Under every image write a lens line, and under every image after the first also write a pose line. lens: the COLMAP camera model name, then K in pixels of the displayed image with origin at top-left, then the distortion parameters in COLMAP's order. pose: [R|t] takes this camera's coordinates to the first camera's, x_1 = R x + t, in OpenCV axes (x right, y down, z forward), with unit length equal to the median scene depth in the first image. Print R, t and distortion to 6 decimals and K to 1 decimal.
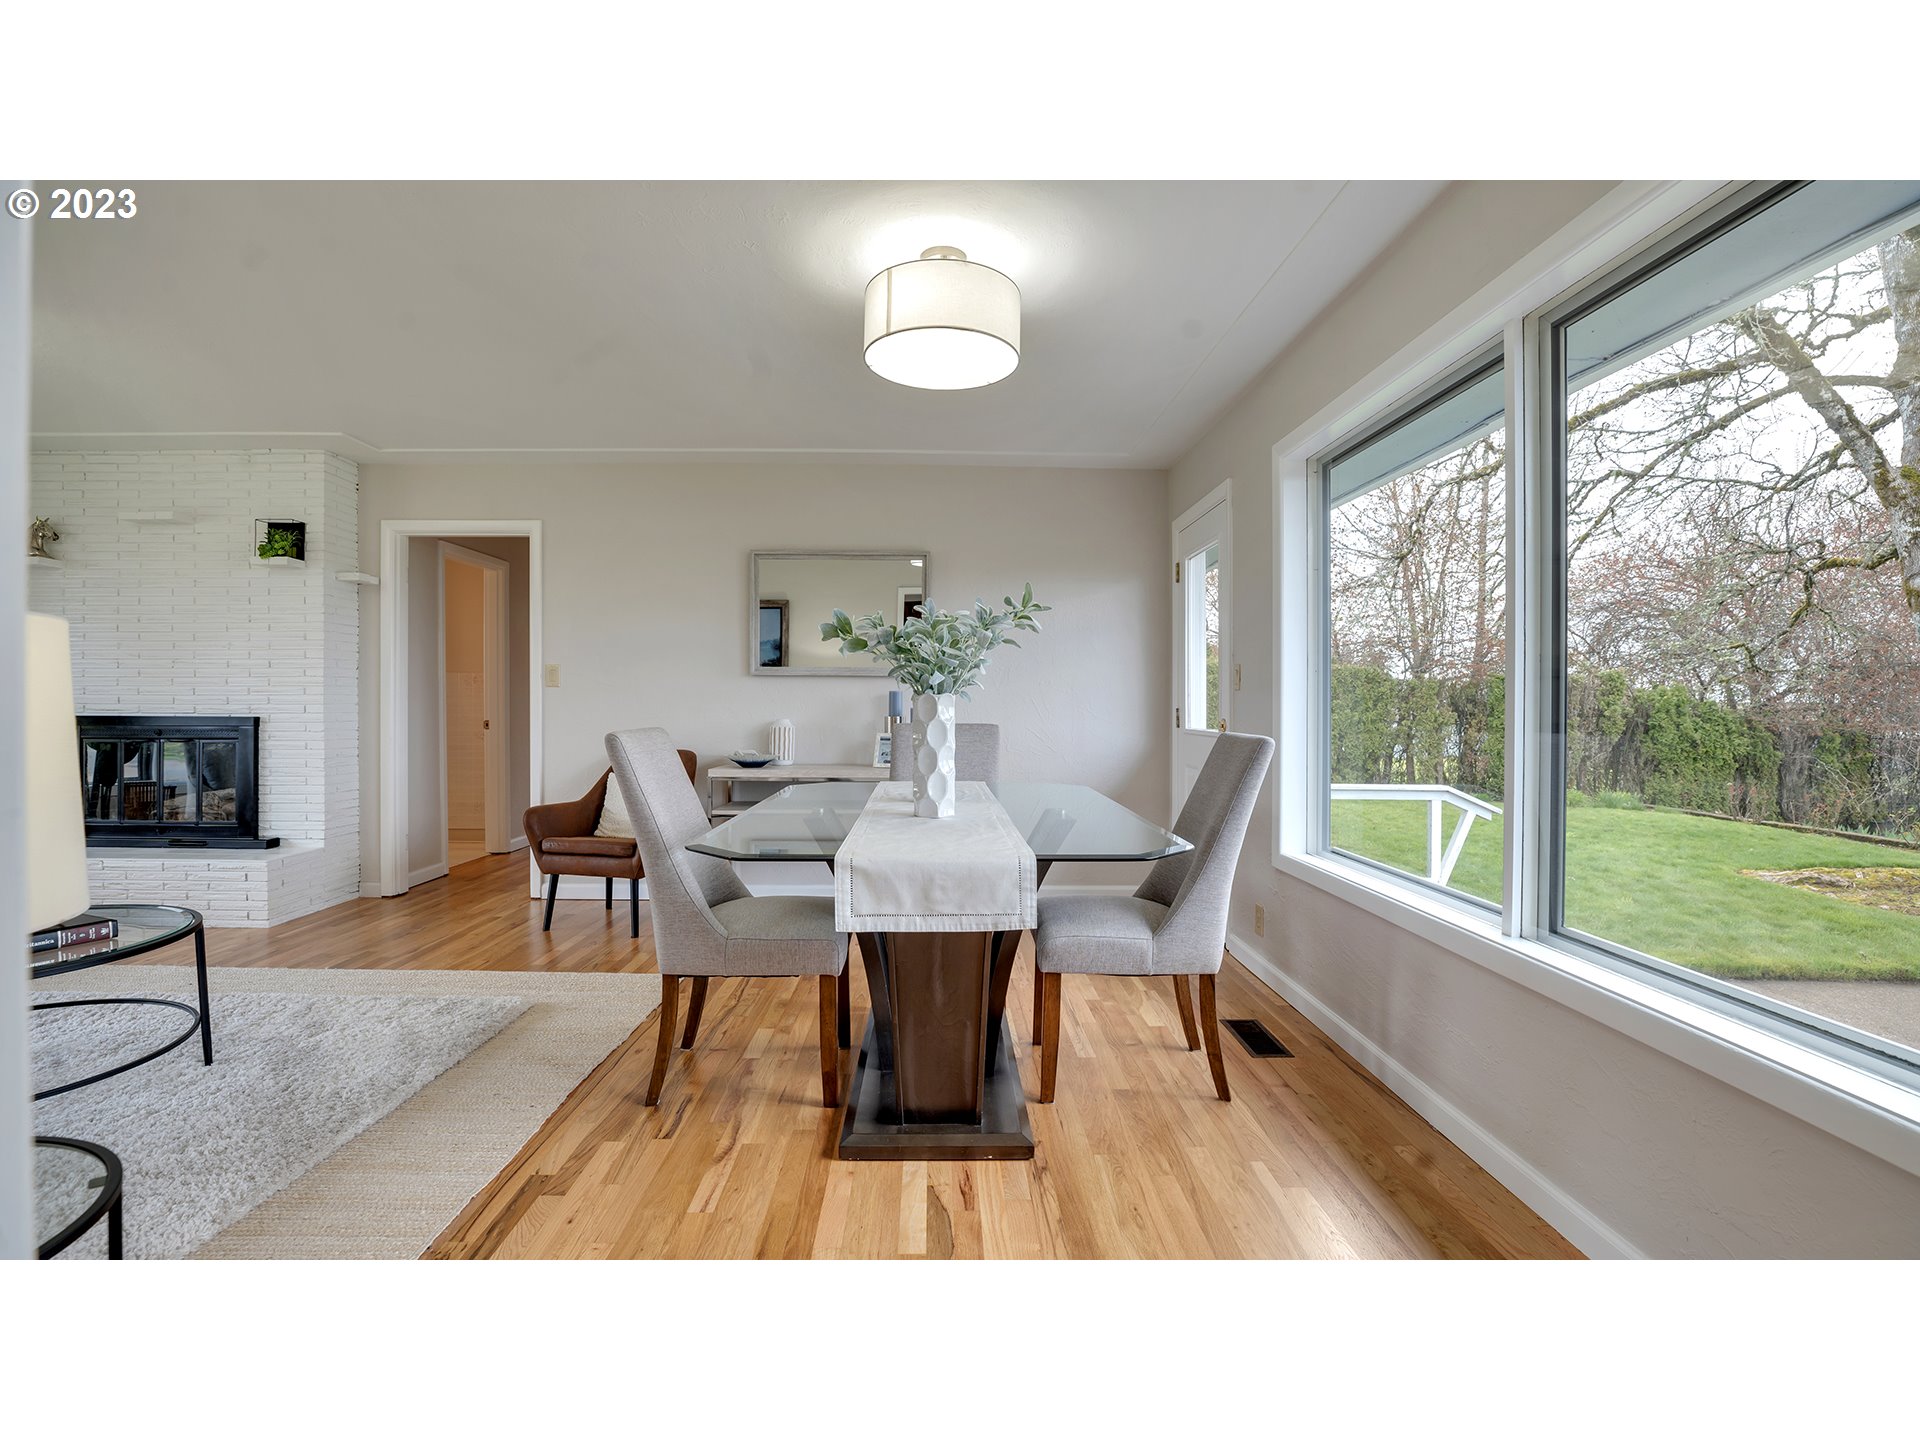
lens RADIAL K [[890.3, 0, 938.3], [0, 890.3, 698.6], [0, 0, 1]] dist [-0.017764, 0.000443]
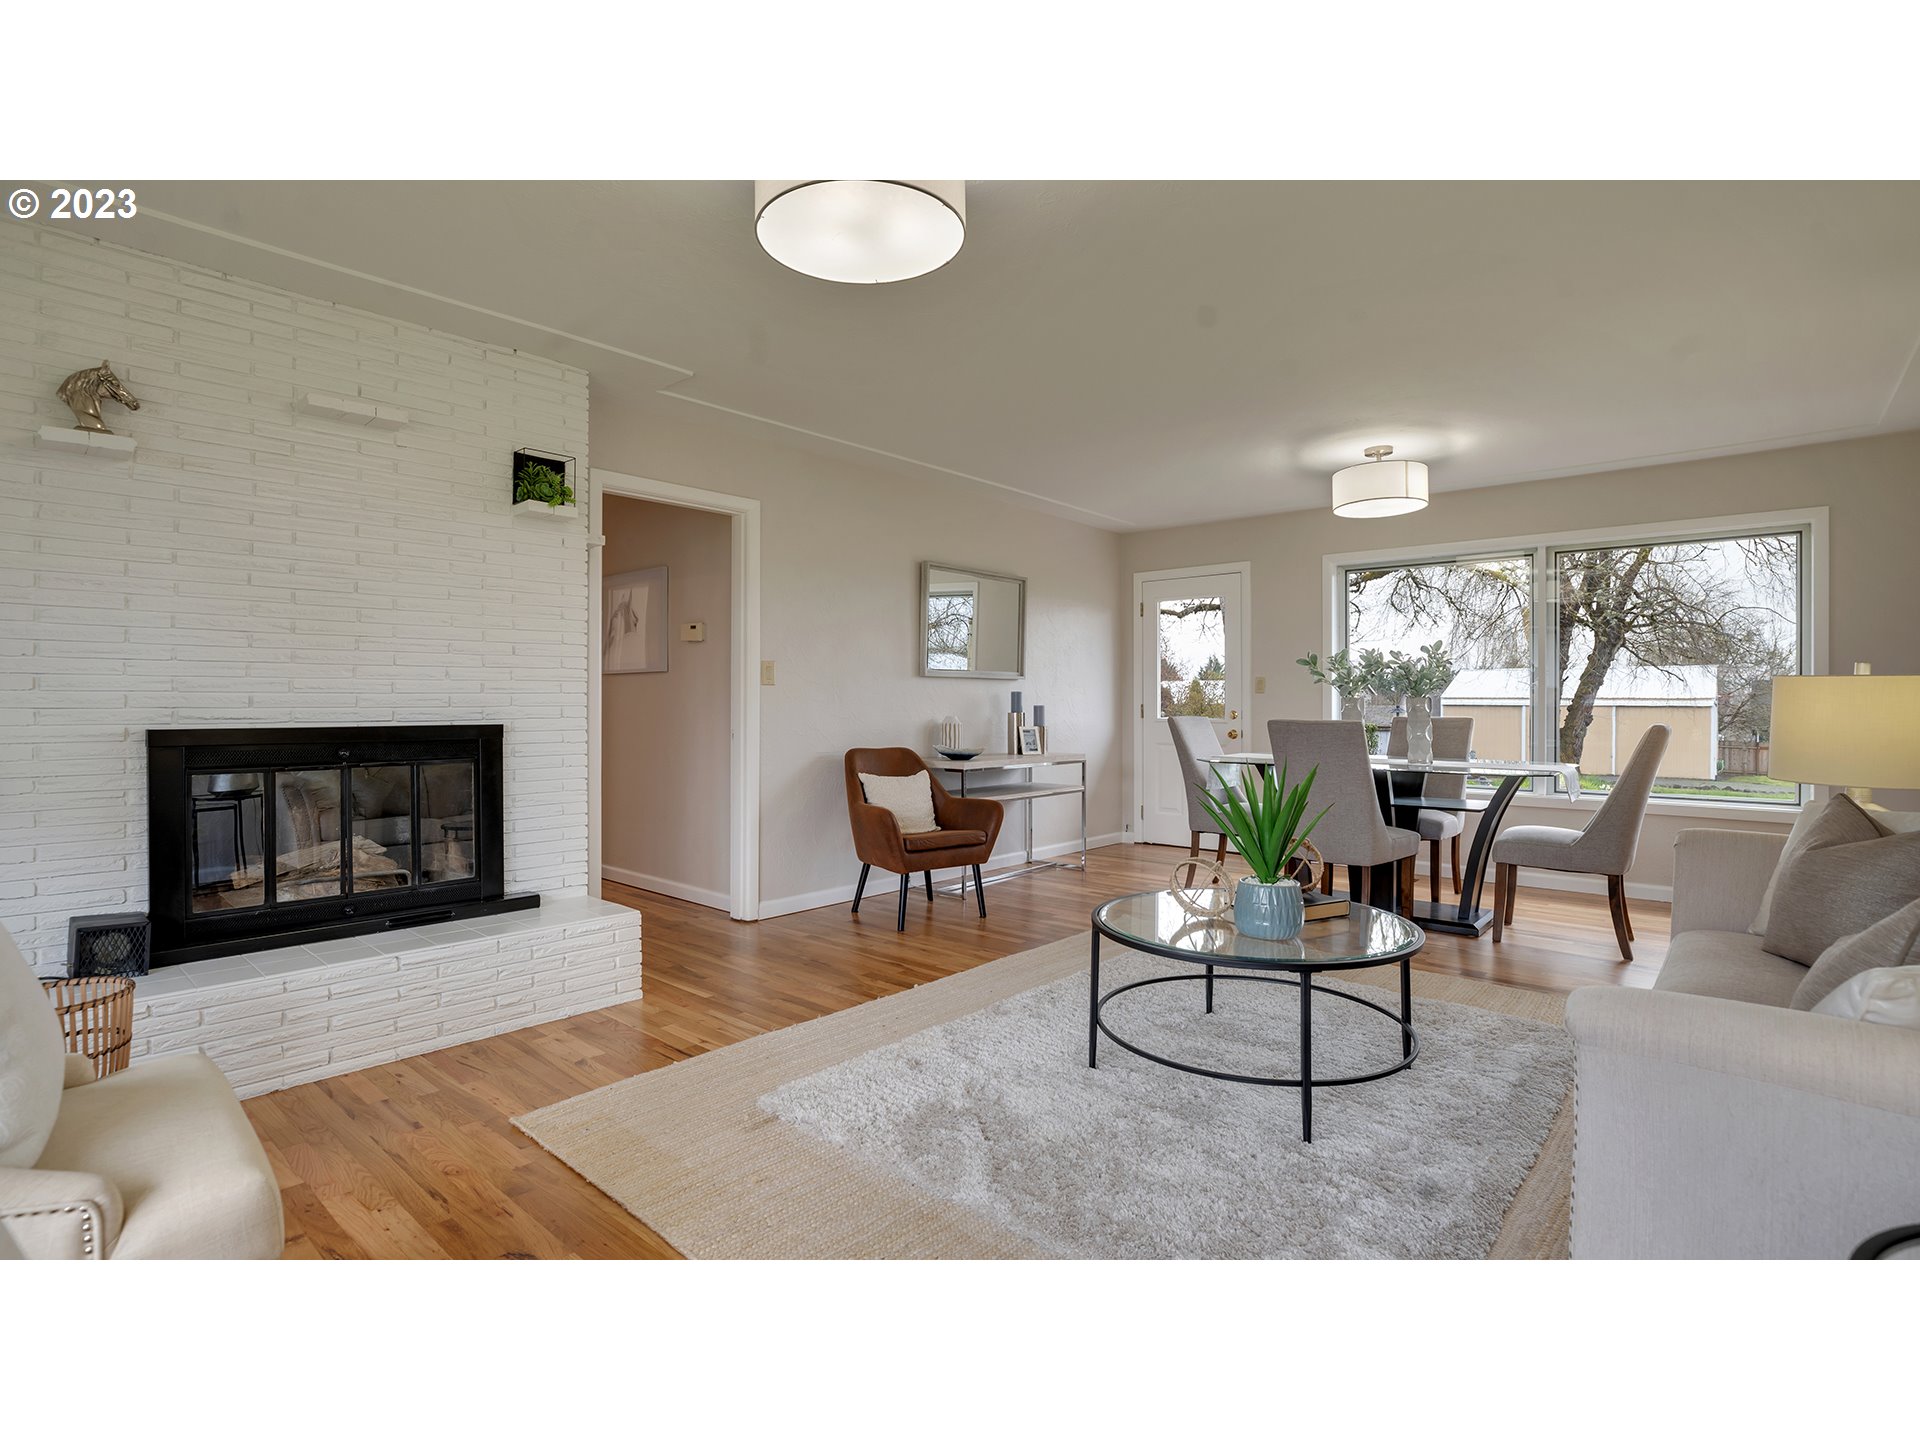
lens RADIAL K [[947.5, 0, 944.6], [0, 947.5, 699.4], [0, 0, 1]] dist [-0.000952, -0.000196]
pose [[0.653513, -0.002451, 0.756911, -1.173447], [0.000682, 0.999996, 0.002649, -0.001095], [-0.756915, -0.001214, 0.653512, 0.251834]]
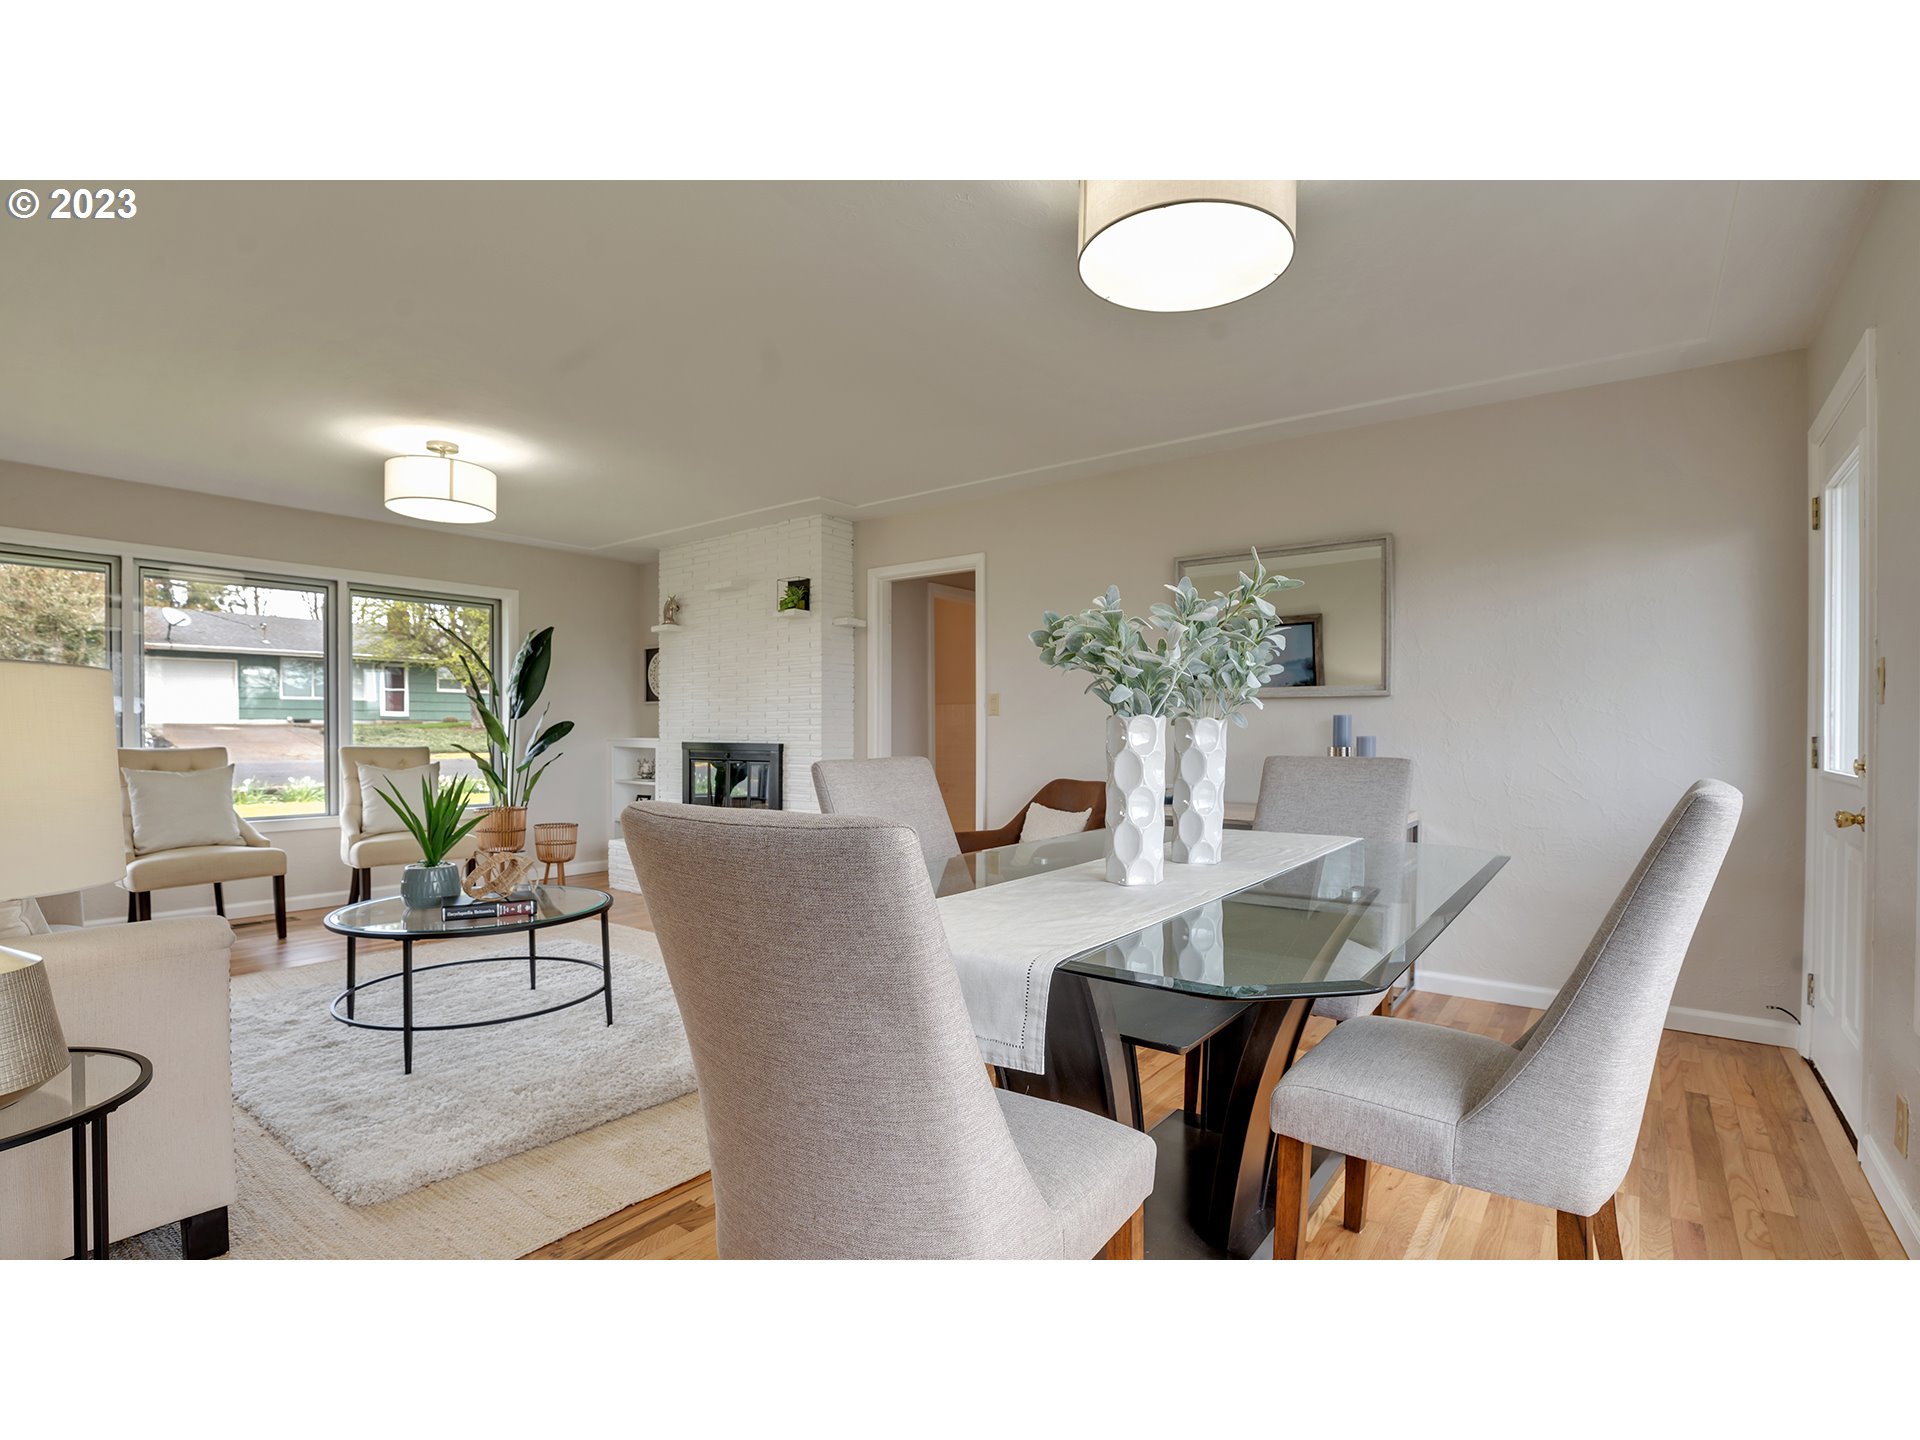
lens RADIAL K [[902.6, 0, 957.0], [0, 902.6, 732.4], [0, 0, 1]] dist [-0.031706, 0.000192]
pose [[0.790785, -0.002142, -0.612091, 0.182900], [0.005654, 0.999977, 0.003805, 0.002664], [0.612068, -0.006470, 0.790778, 0.176871]]
